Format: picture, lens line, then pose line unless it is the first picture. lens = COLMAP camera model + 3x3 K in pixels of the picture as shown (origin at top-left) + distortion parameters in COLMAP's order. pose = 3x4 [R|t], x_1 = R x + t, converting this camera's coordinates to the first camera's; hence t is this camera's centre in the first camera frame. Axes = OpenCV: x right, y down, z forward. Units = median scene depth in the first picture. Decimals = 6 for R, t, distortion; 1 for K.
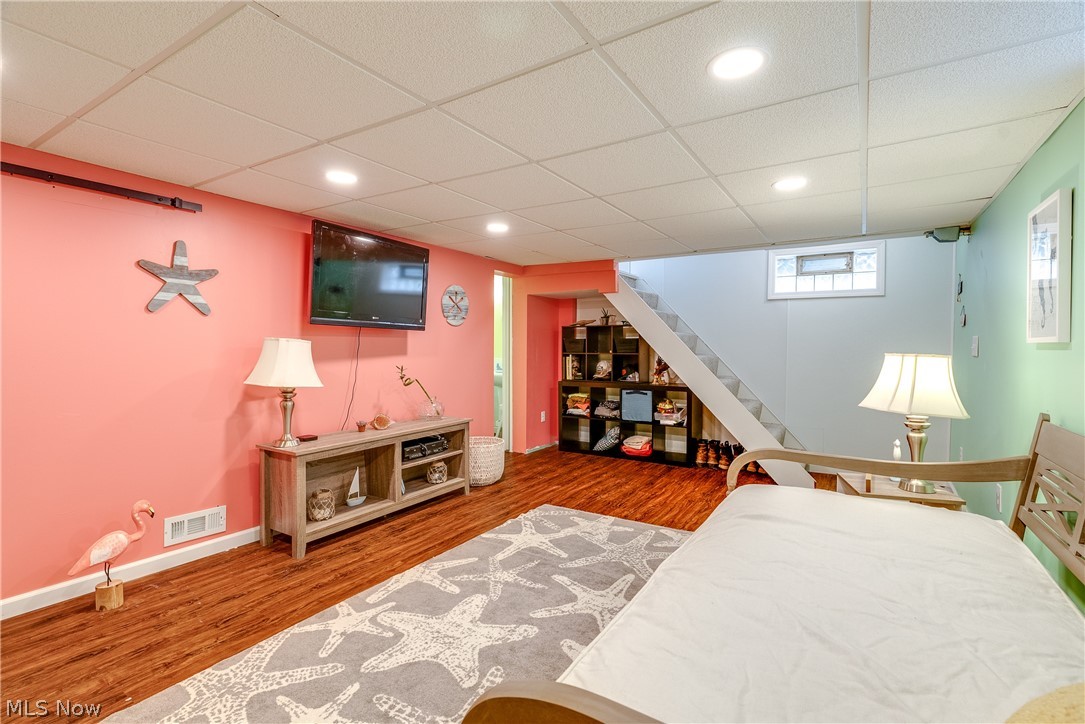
lens RADIAL K [[499.5, 0, 543.5], [0, 499.5, 358.8], [0, 0, 1]] dist [-0.006909, 0.000855]
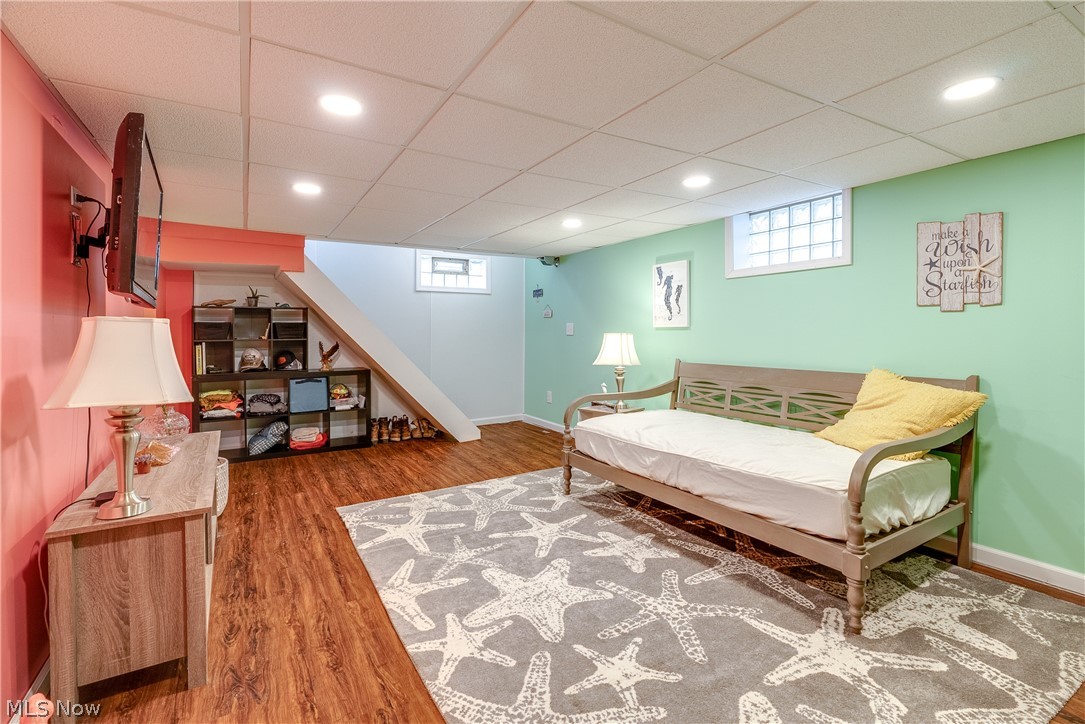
lens RADIAL K [[499.5, 0, 543.5], [0, 499.5, 358.8], [0, 0, 1]] dist [-0.006909, 0.000855]
pose [[0.447855, -0.055571, 0.892377, -0.725419], [0.028920, 0.998445, 0.047663, -0.009048], [-0.893638, 0.004462, 0.448766, 0.315010]]
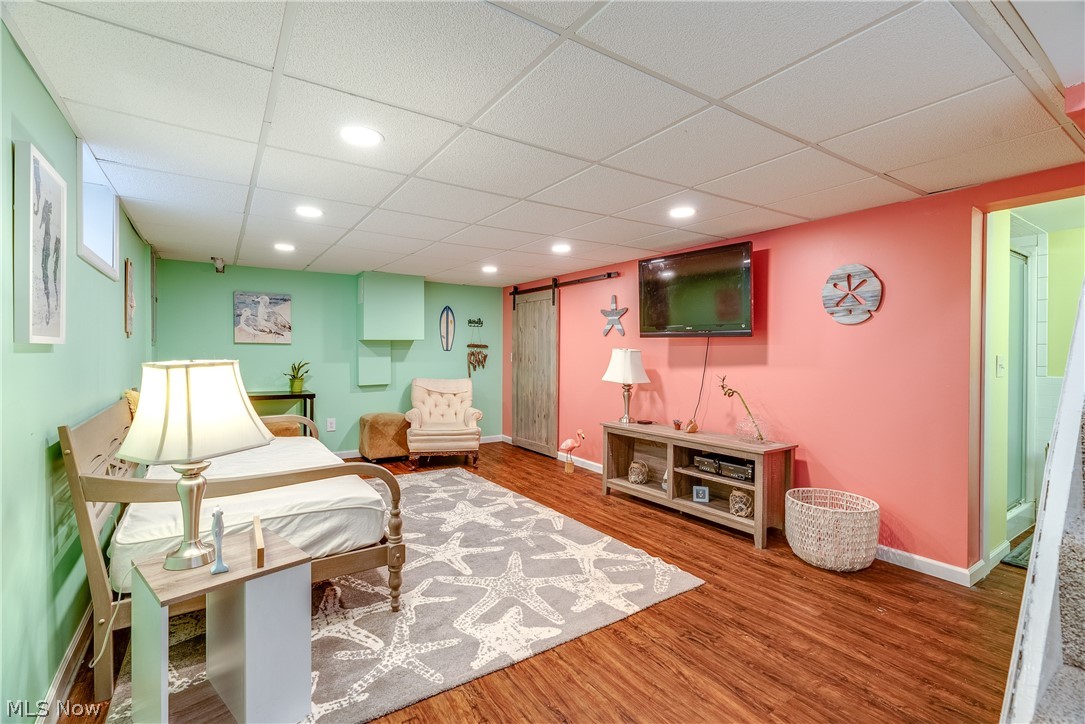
lens RADIAL K [[490.5, 0, 548.1], [0, 490.5, 358.8], [0, 0, 1]] dist [-0.004050, 0.000105]
pose [[-0.388639, 0.005111, -0.921376, 0.863781], [-0.028356, 0.999445, 0.017505, -0.036612], [0.920954, 0.032930, -0.388278, 1.248157]]
